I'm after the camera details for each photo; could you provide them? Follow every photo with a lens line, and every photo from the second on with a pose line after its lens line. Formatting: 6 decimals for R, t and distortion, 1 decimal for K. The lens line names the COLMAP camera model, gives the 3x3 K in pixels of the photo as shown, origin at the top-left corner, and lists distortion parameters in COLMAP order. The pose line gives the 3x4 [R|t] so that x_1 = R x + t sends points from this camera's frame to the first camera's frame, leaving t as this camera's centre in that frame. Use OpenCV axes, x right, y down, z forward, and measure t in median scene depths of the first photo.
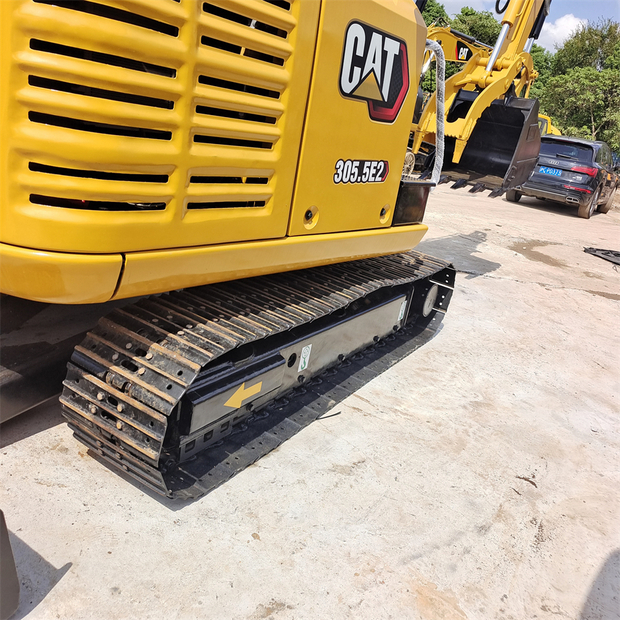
lens RADIAL K [[561.2, 0, 320.9], [0, 561.2, 313.9], [0, 0, 1]] dist [0.035477, 0.000000]
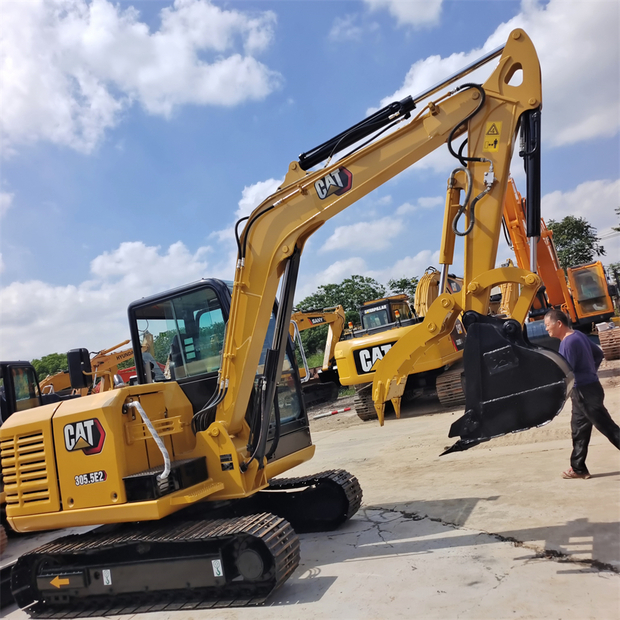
lens RADIAL K [[561.2, 0, 305.0], [0, 561.2, 309.2], [0, 0, 1]] dist [0.035477, 0.000000]
pose [[0.123640, -0.328639, -0.936328, 2.570287], [-0.122717, 0.931261, -0.343065, -0.225070], [0.984710, 0.157319, 0.074812, 1.636313]]
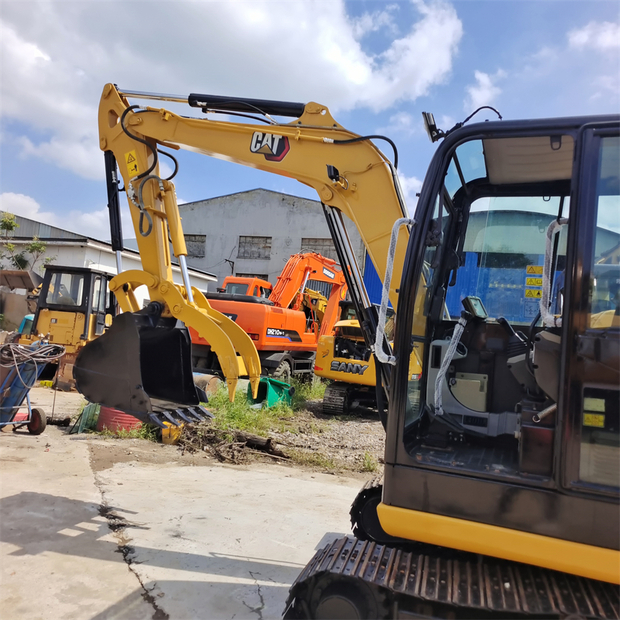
lens RADIAL K [[561.2, 0, 318.1], [0, 561.2, 311.7], [0, 0, 1]] dist [0.035477, 0.000000]
pose [[-0.284866, -0.163266, 0.944561, -1.573006], [0.188514, 0.956603, 0.222201, -1.336113], [-0.939848, 0.241361, -0.241726, 2.356153]]
